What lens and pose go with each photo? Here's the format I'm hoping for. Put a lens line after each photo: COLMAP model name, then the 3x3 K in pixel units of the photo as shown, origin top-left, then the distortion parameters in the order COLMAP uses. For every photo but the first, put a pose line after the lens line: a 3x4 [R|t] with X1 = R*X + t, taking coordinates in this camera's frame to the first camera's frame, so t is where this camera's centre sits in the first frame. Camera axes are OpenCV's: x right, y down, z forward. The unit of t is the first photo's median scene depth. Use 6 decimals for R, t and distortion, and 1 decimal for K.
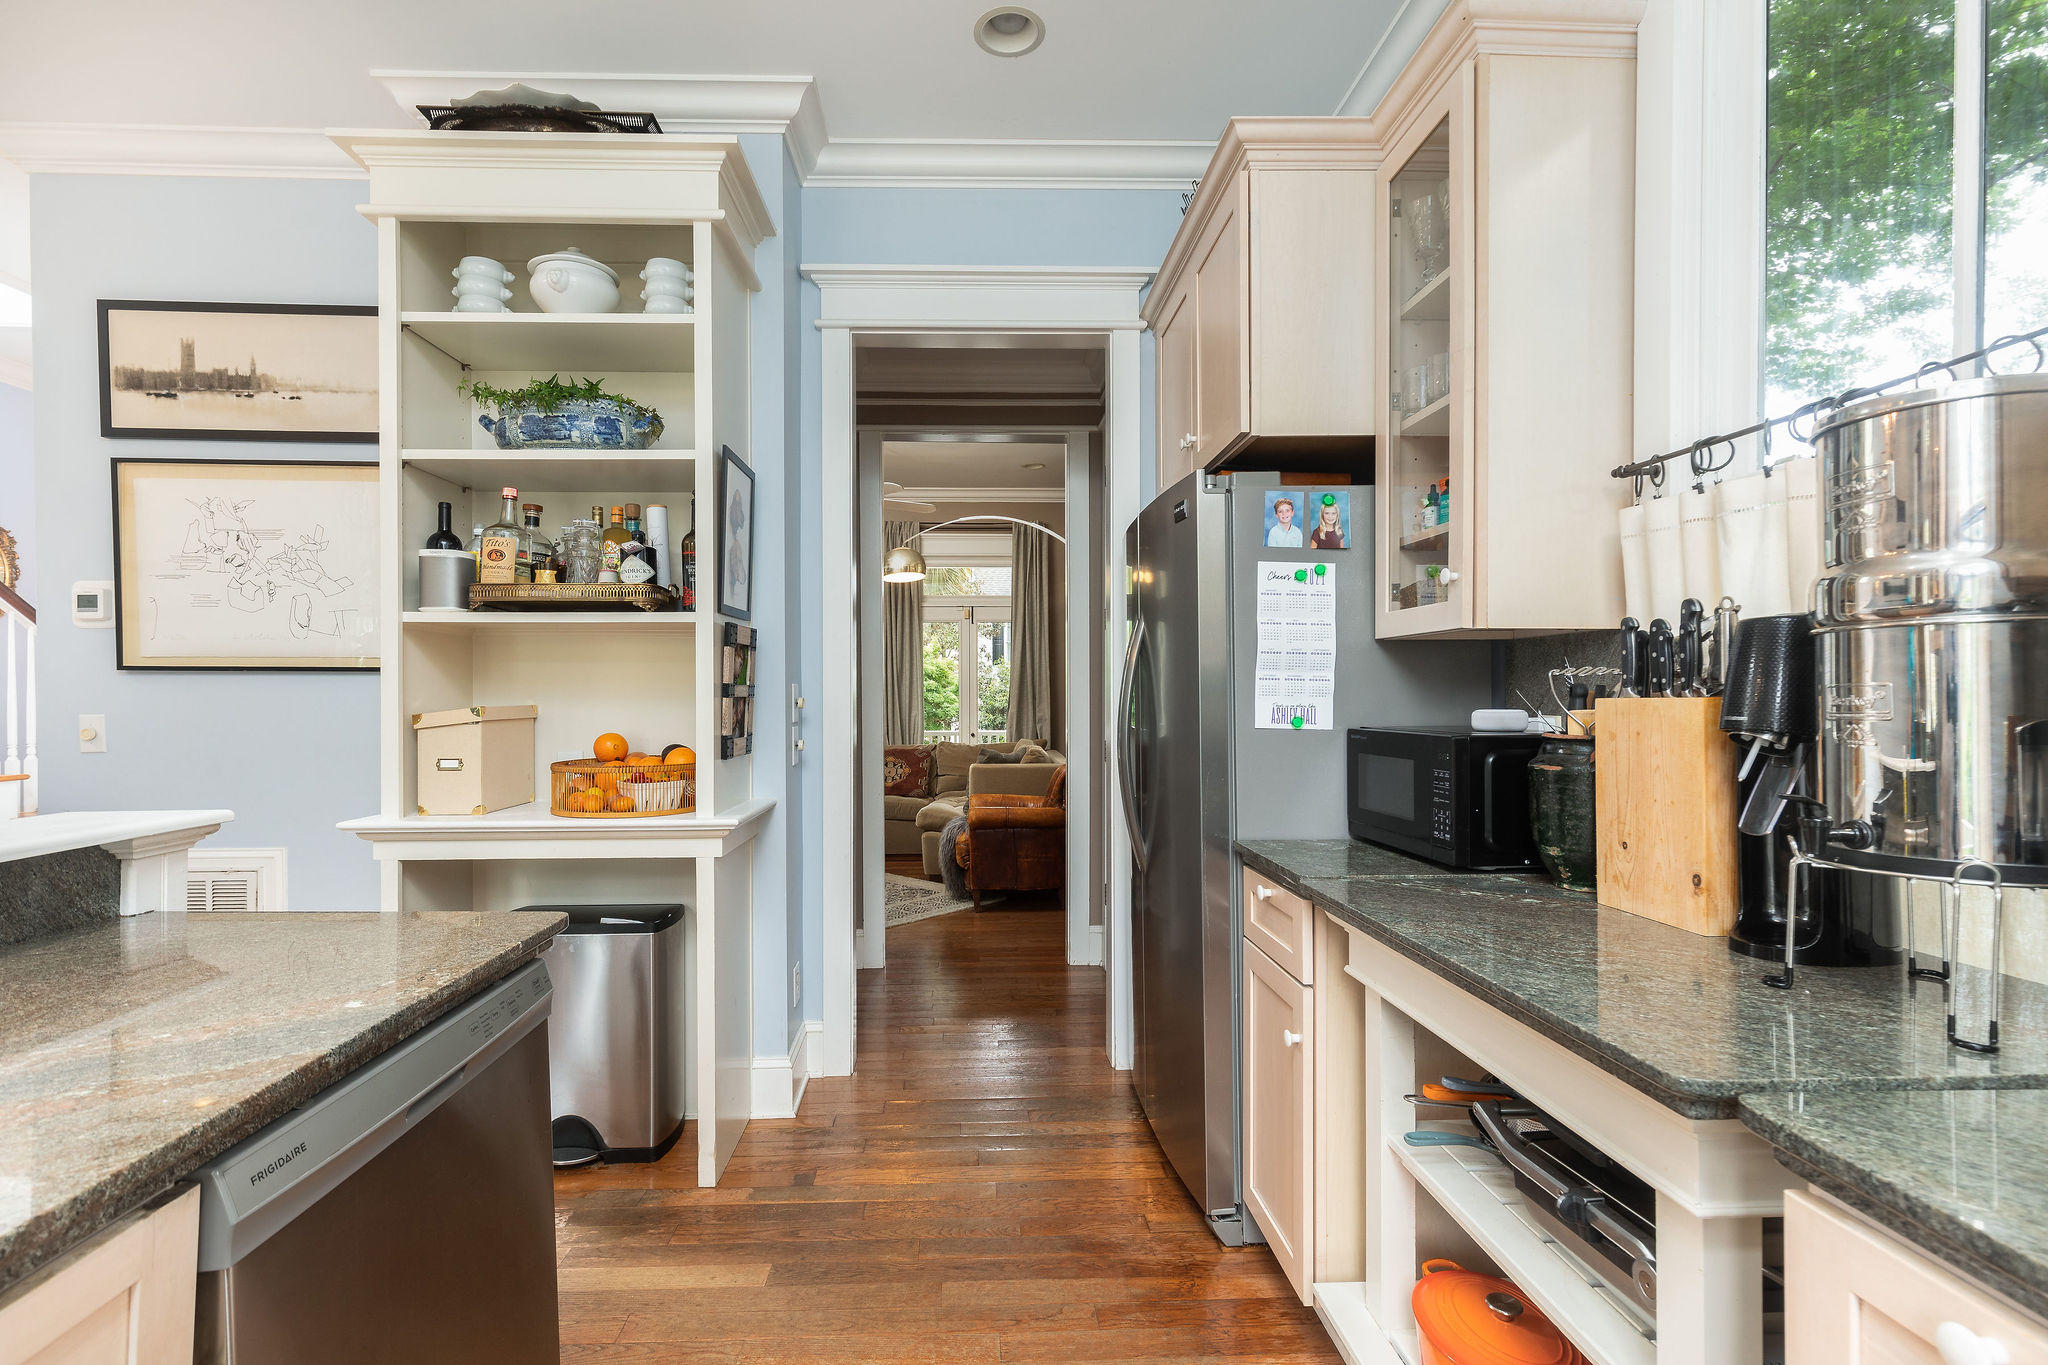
lens RADIAL K [[936.0, 0, 1016.2], [0, 936.0, 700.2], [0, 0, 1]] dist [0.002547, 0.000666]
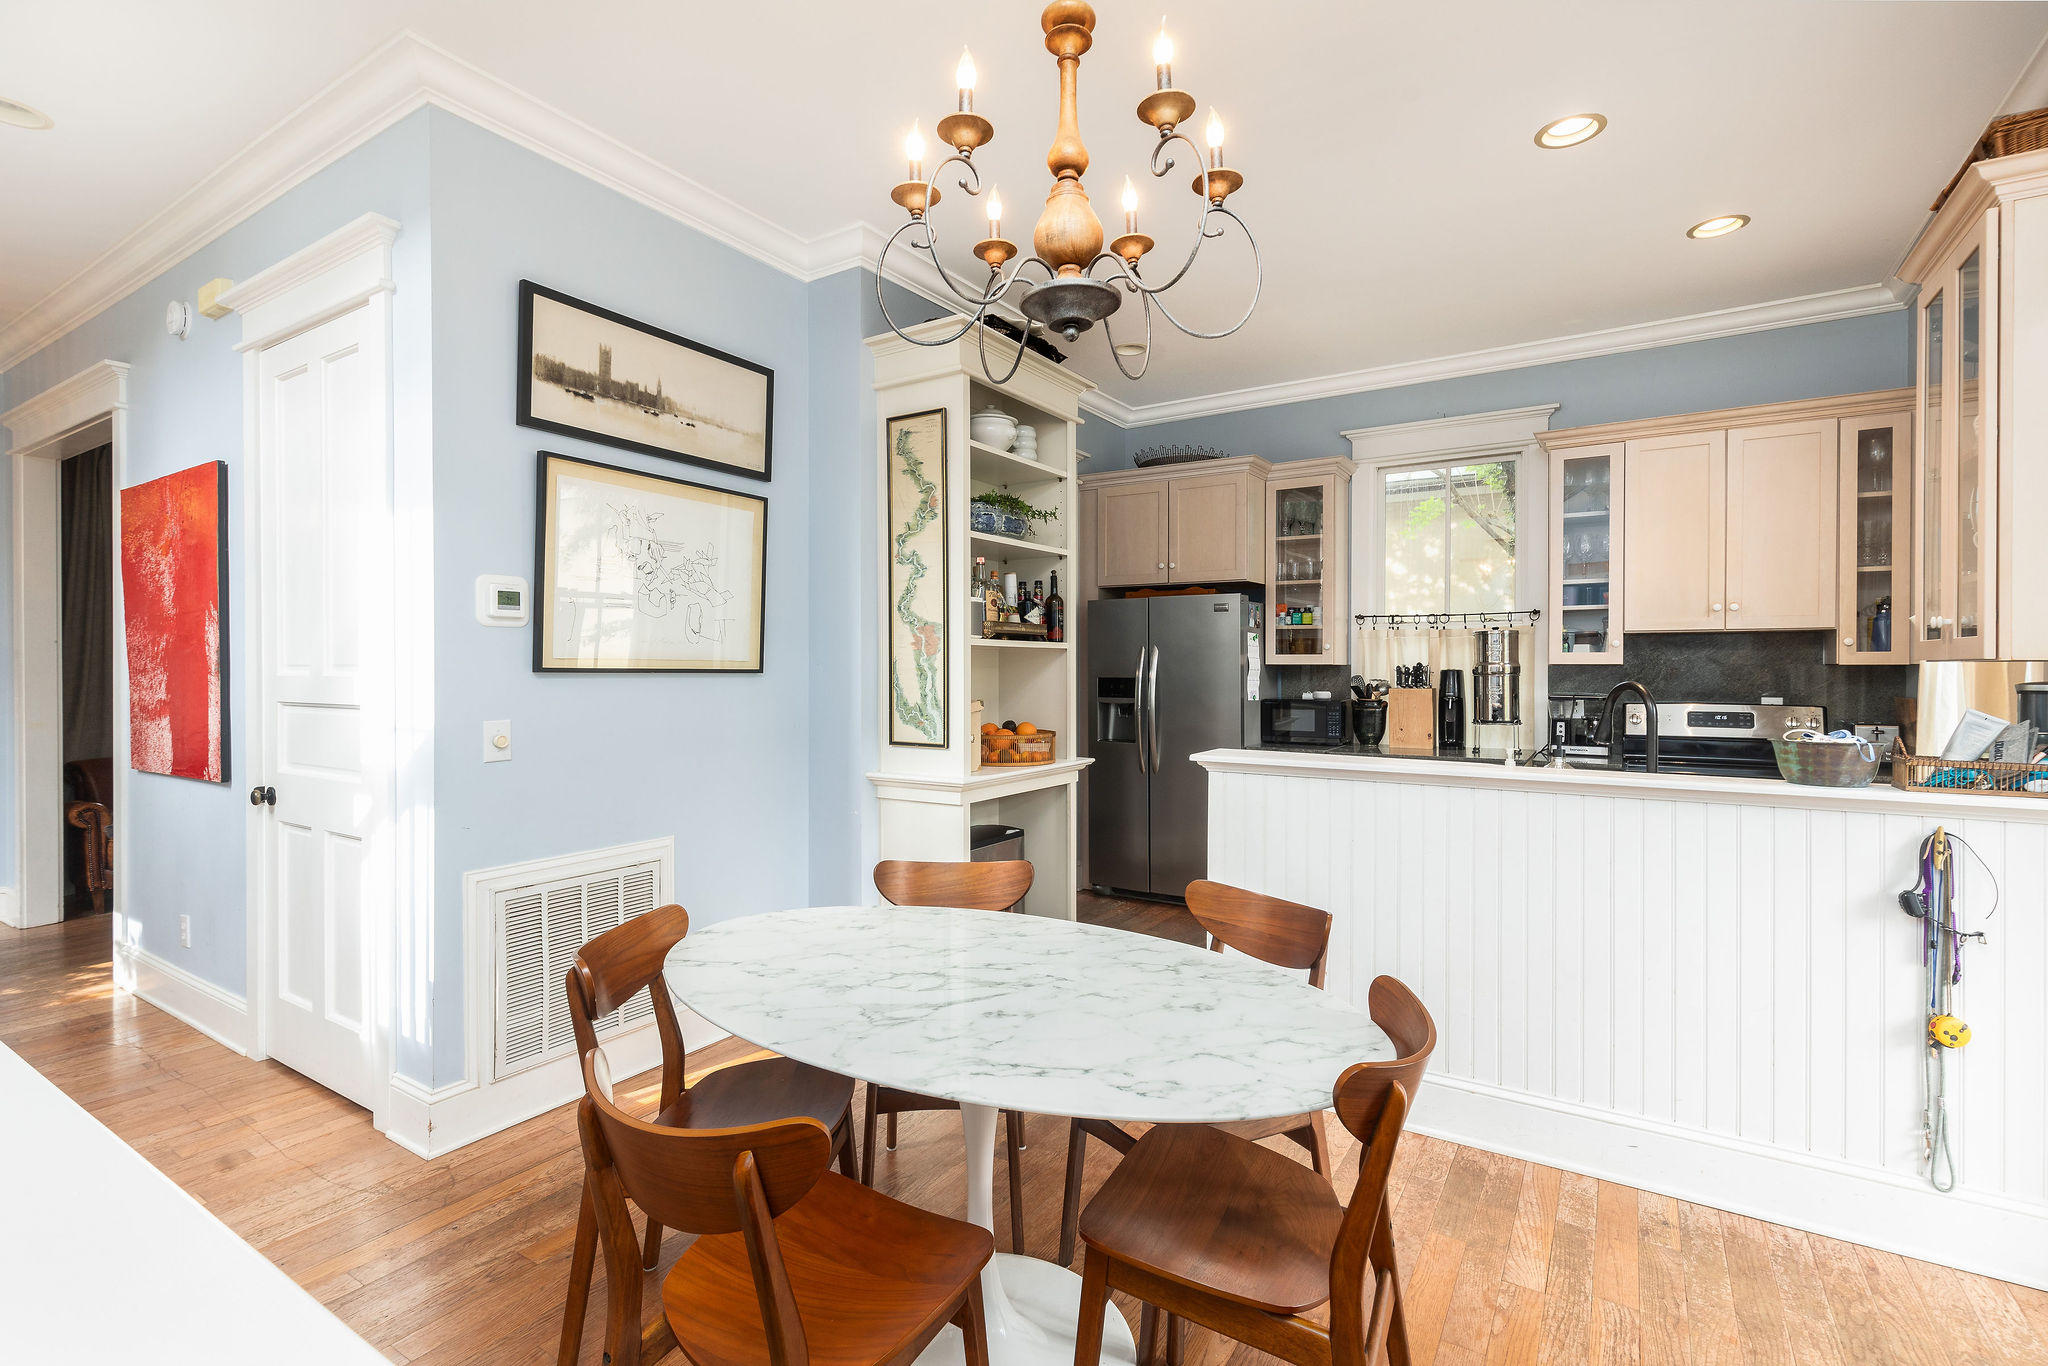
lens RADIAL K [[936.0, 0, 1013.6], [0, 936.0, 674.2], [0, 0, 1]] dist [0.002547, 0.000666]
pose [[0.583405, -0.002686, 0.812177, -1.446957], [-0.001074, 0.999991, 0.004078, -0.034537], [-0.812180, -0.003251, 0.583397, 0.050051]]
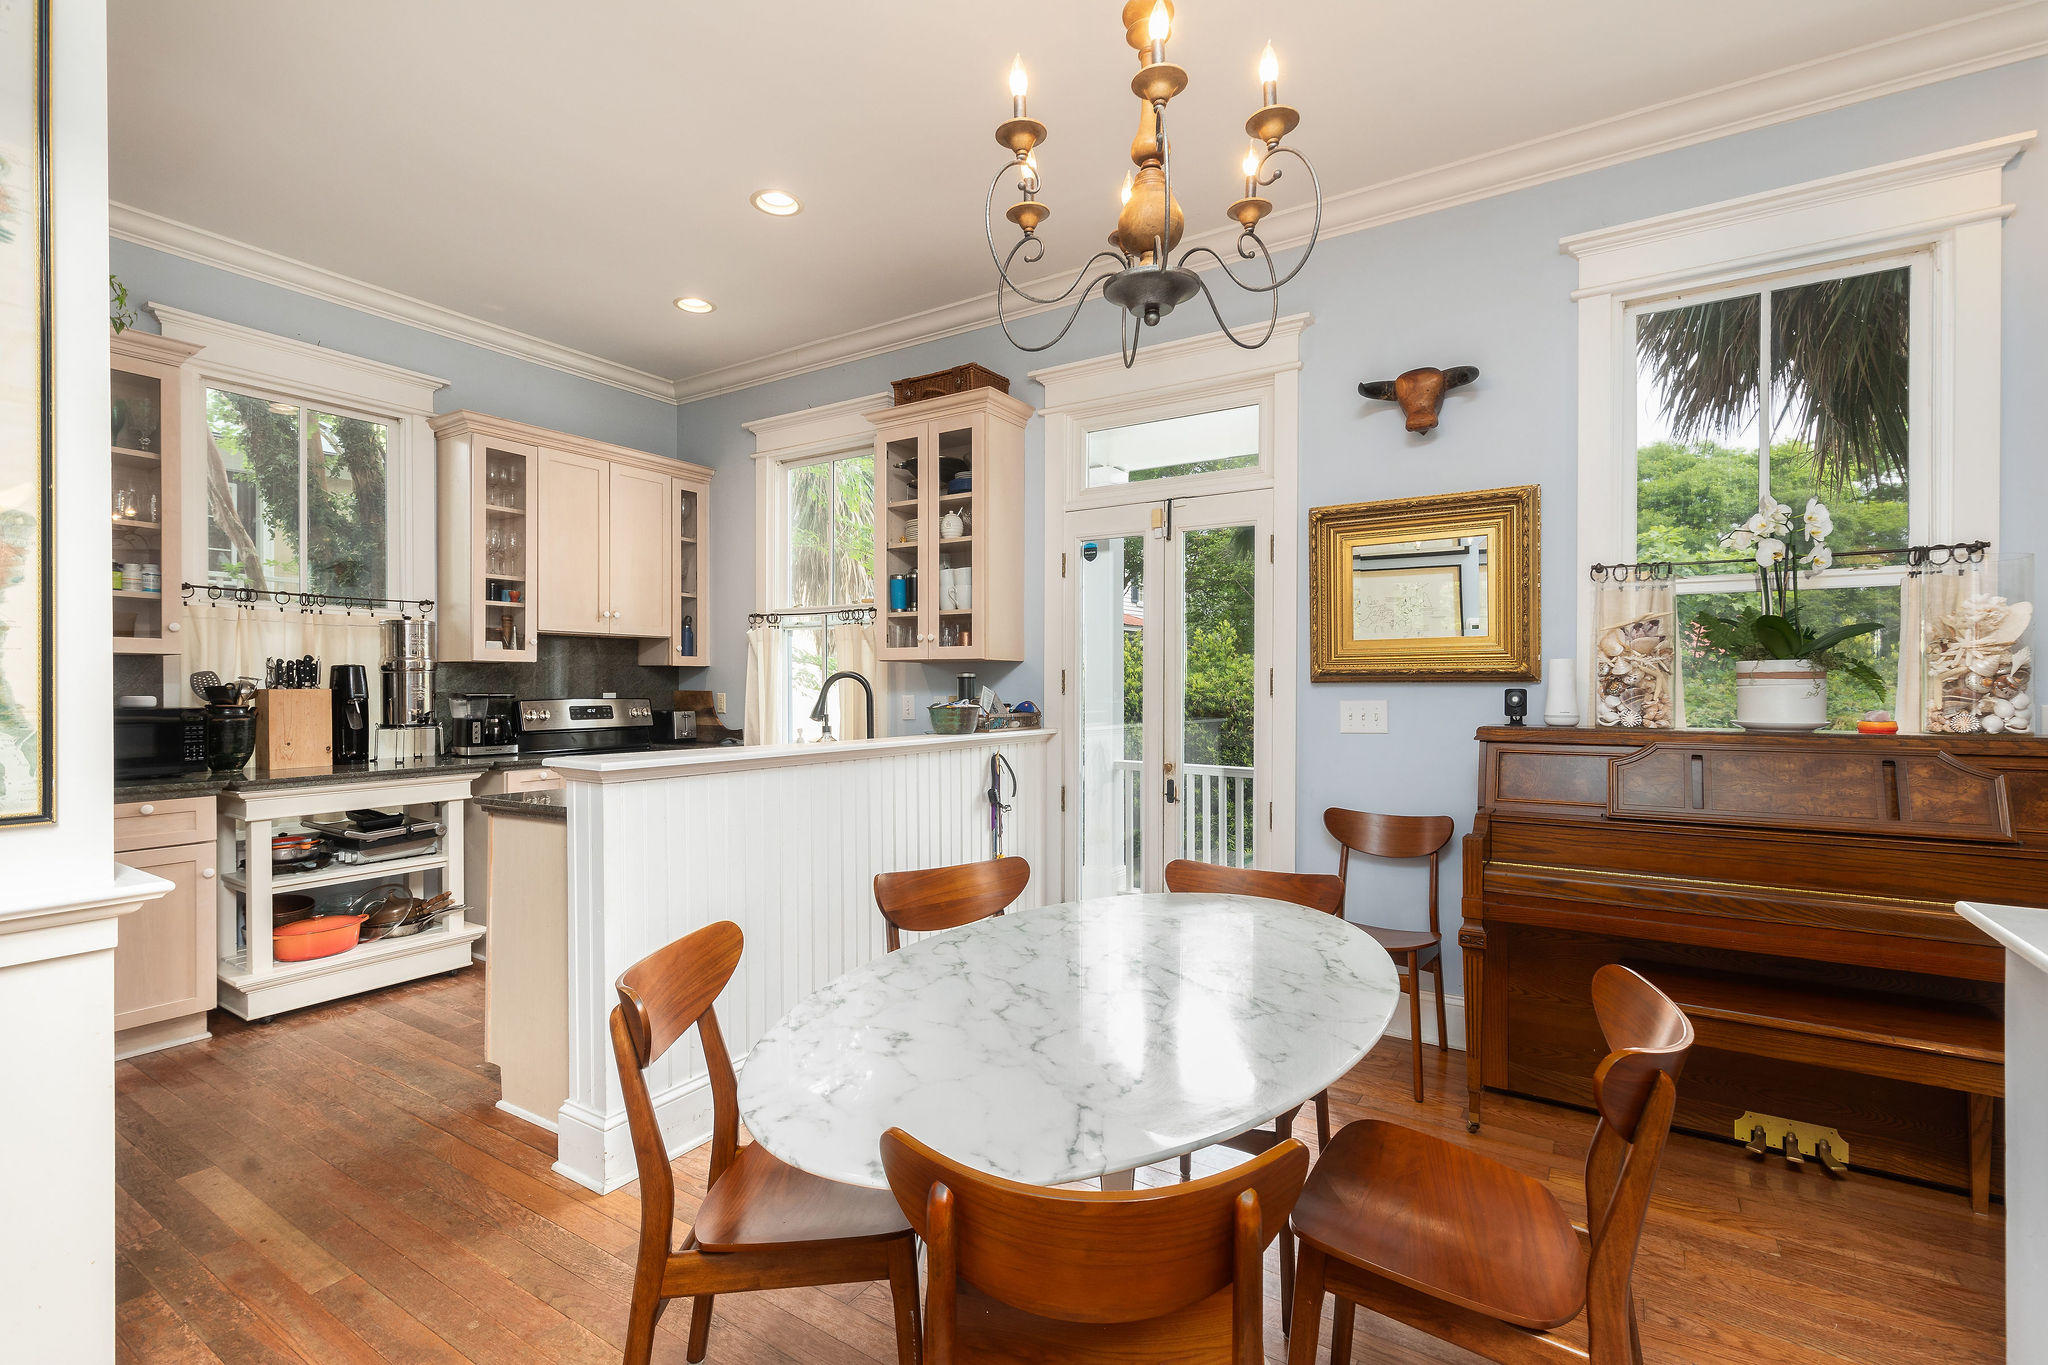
lens RADIAL K [[936.0, 0, 1052.9], [0, 936.0, 687.7], [0, 0, 1]] dist [0.002547, 0.000666]
pose [[-0.824110, 0.000915, 0.566429, -1.238969], [0.003309, 0.999989, 0.003199, -0.005738], [-0.566420, 0.004510, -0.824104, 0.920113]]
